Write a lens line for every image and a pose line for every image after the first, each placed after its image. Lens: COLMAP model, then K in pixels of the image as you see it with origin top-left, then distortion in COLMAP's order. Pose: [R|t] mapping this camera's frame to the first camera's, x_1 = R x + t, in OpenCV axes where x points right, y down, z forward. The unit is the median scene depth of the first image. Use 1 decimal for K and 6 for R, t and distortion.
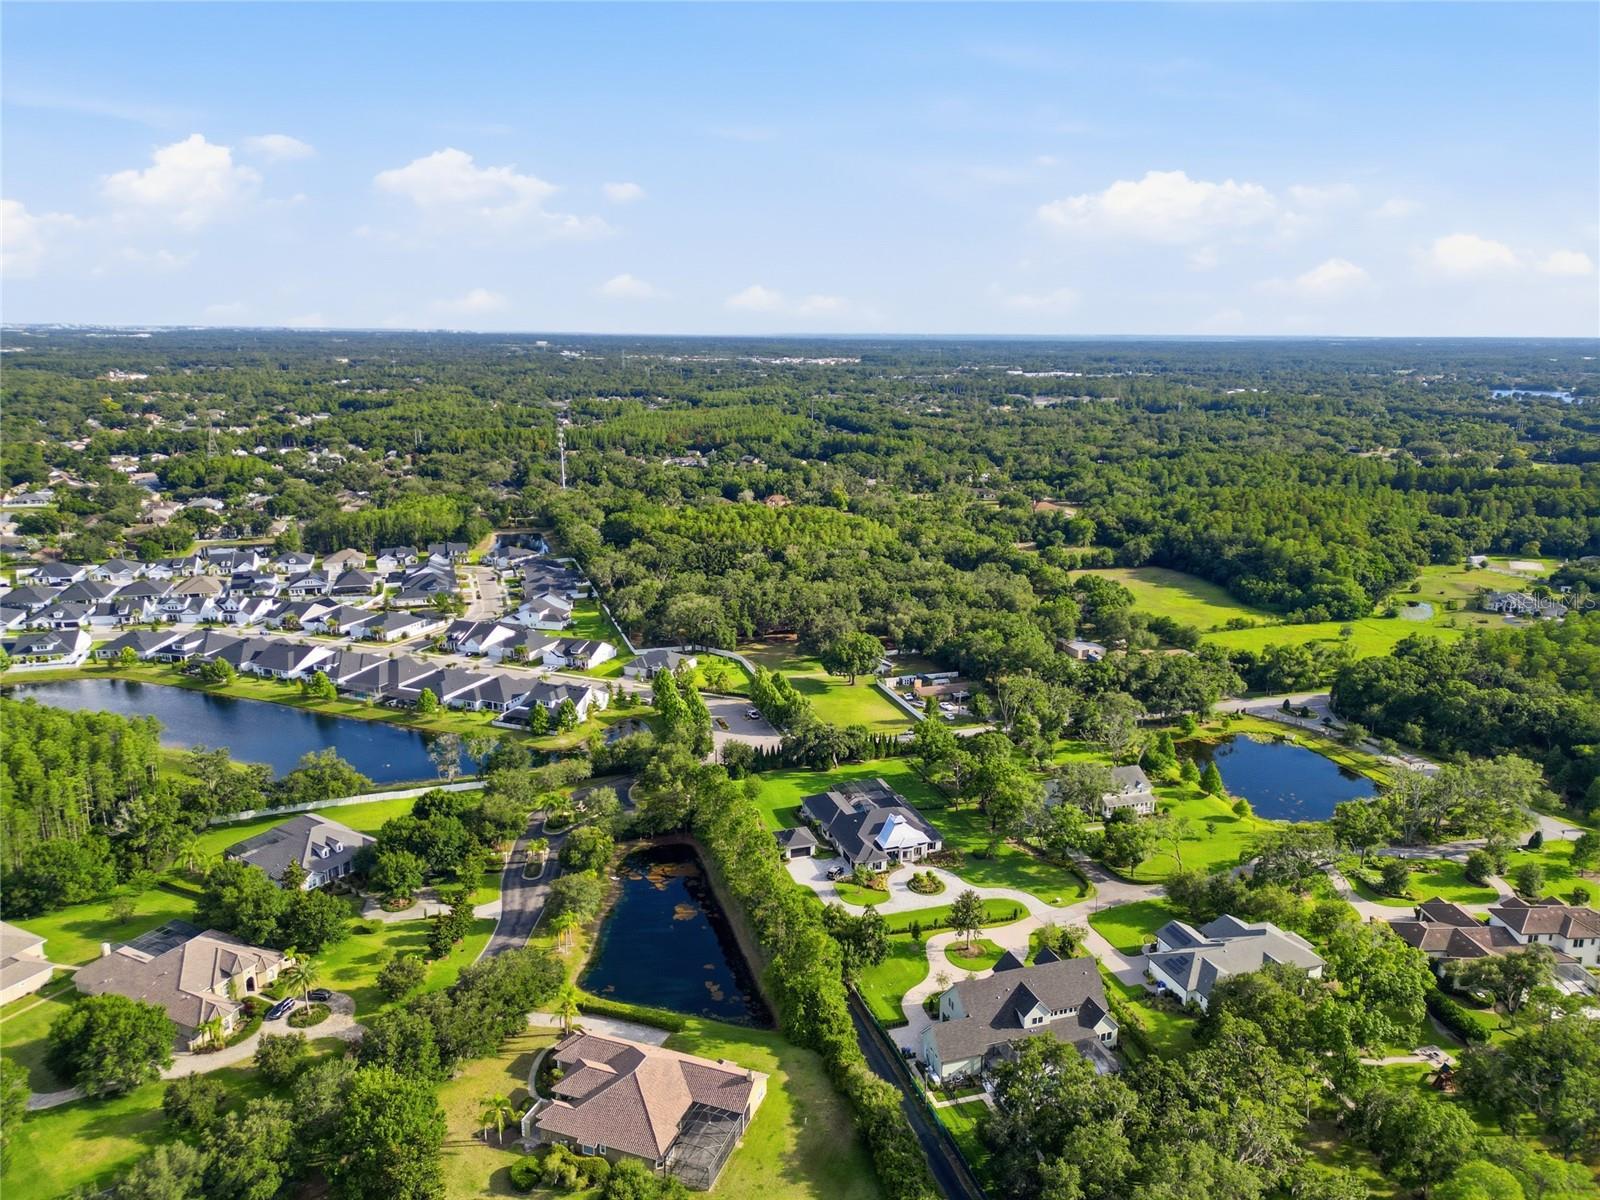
lens RADIAL K [[1043.9, 0, 800.8], [0, 1043.9, 599.7], [0, 0, 1]] dist [0.012559, -0.000573]
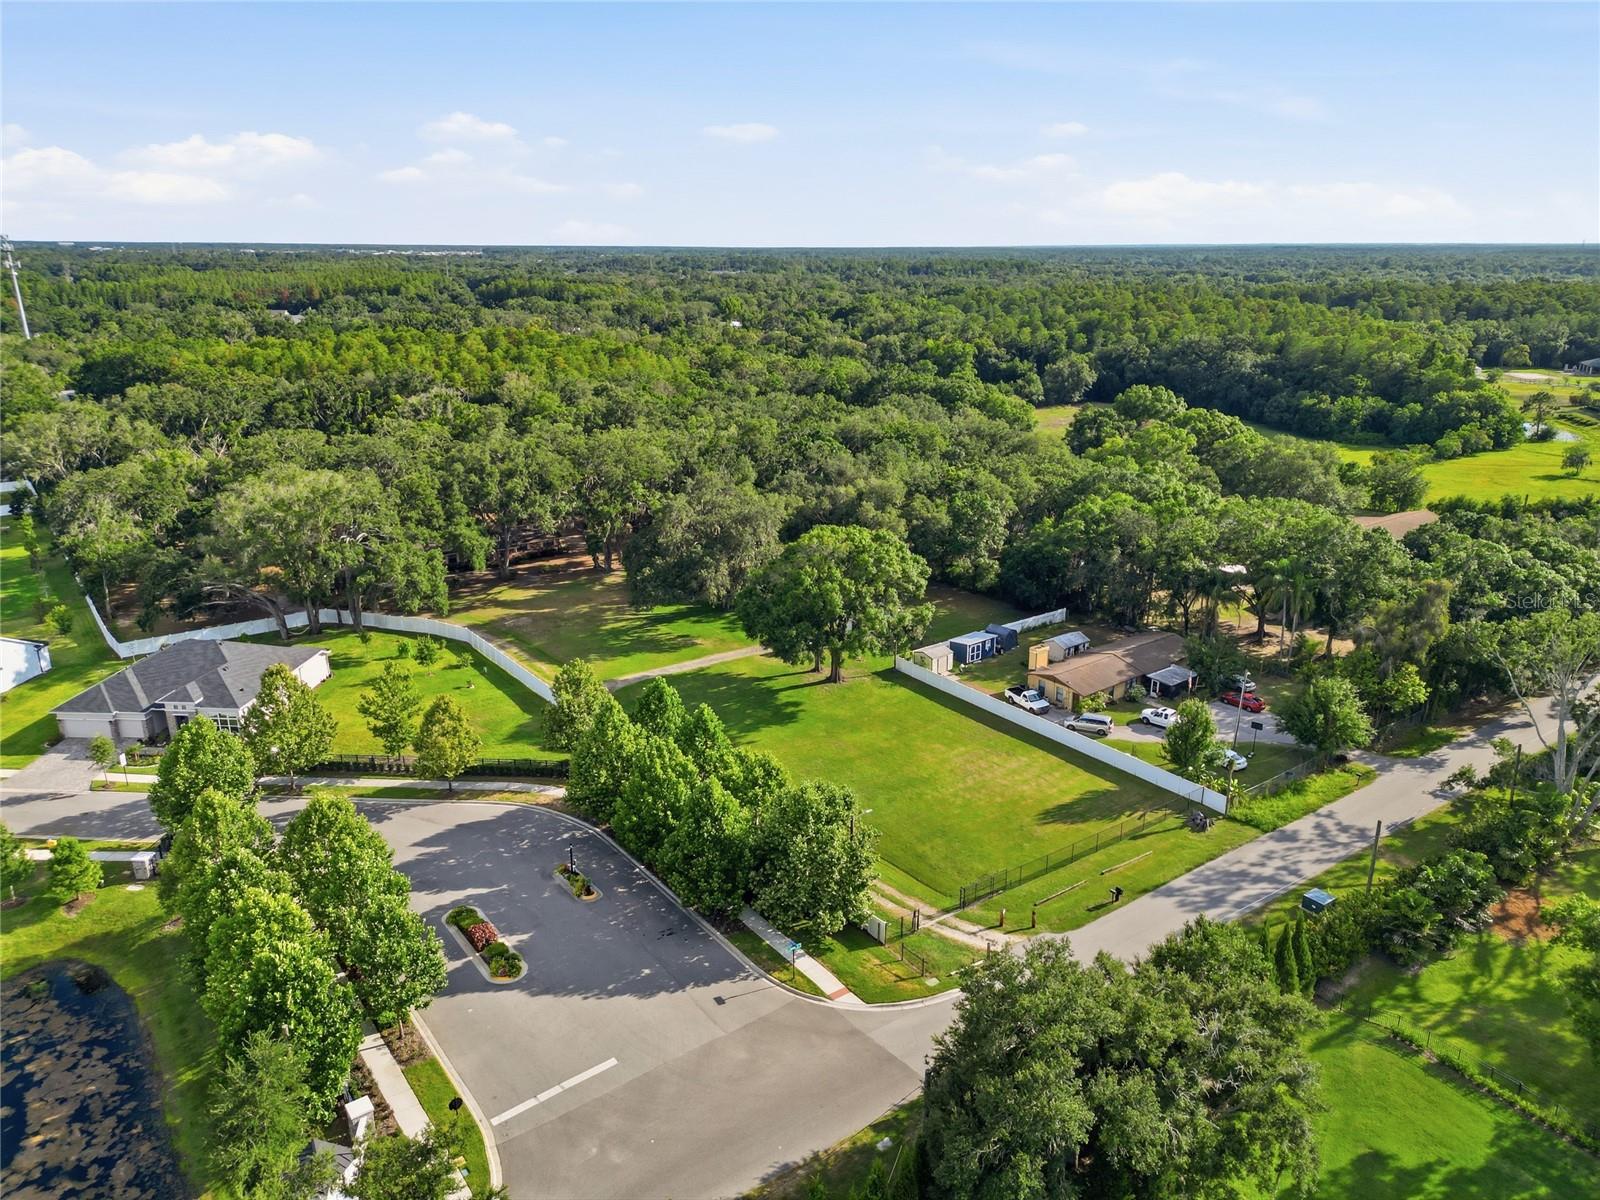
lens RADIAL K [[1043.9, 0, 794.5], [0, 1043.9, 591.8], [0, 0, 1]] dist [0.012559, -0.000573]
pose [[0.941360, -0.102193, 0.321555, -0.065188], [0.080140, 0.993477, 0.081122, 0.022939], [-0.327748, -0.050596, 0.943409, 0.639861]]
